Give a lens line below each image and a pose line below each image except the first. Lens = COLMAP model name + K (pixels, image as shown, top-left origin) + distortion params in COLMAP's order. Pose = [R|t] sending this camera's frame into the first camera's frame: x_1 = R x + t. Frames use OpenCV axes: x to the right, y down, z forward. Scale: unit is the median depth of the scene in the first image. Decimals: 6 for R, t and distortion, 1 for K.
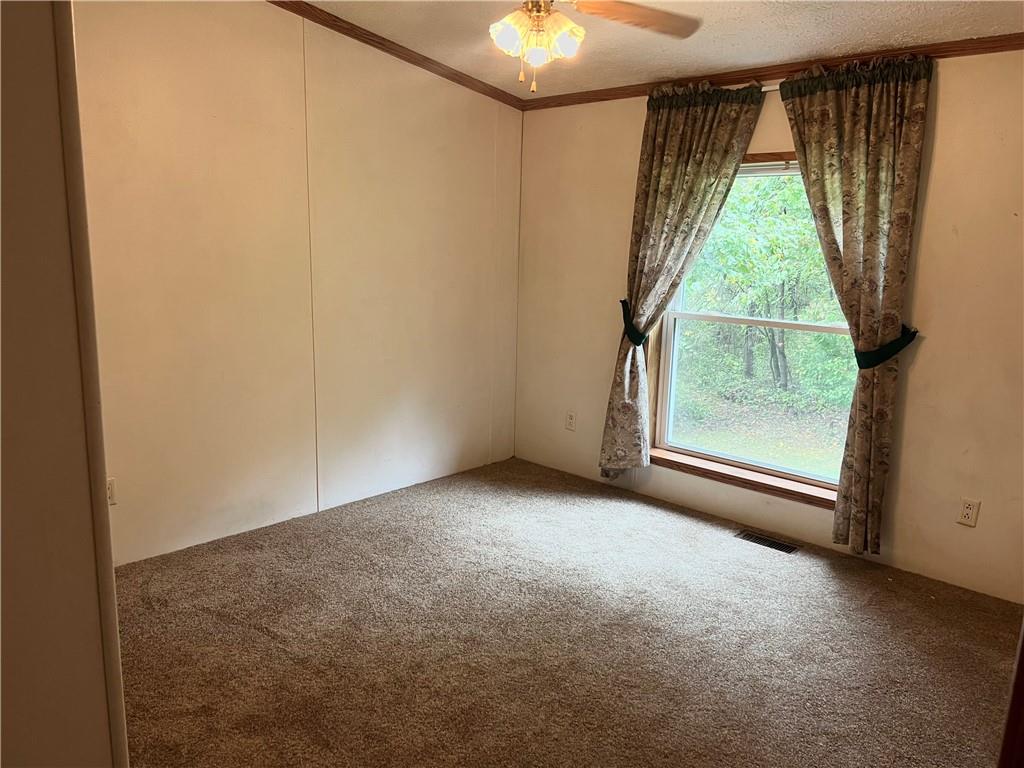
lens RADIAL K [[784.1, 0, 512.0], [0, 784.1, 384.0], [0, 0, 1]] dist [-0.003282, -0.001605]
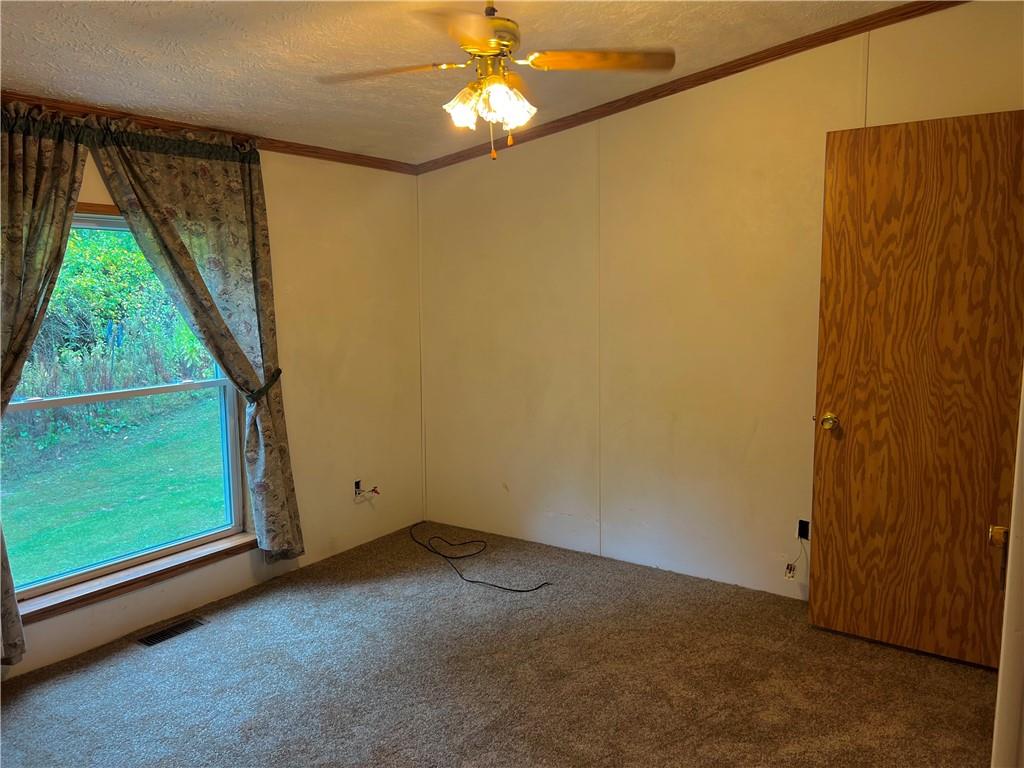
lens RADIAL K [[784.1, 0, 512.0], [0, 784.1, 384.0], [0, 0, 1]] dist [-0.003282, -0.001605]
pose [[-0.162469, -0.139872, 0.976749, -0.617881], [0.187231, 0.967547, 0.169698, -0.166276], [-0.968787, 0.210448, -0.131008, 0.713286]]
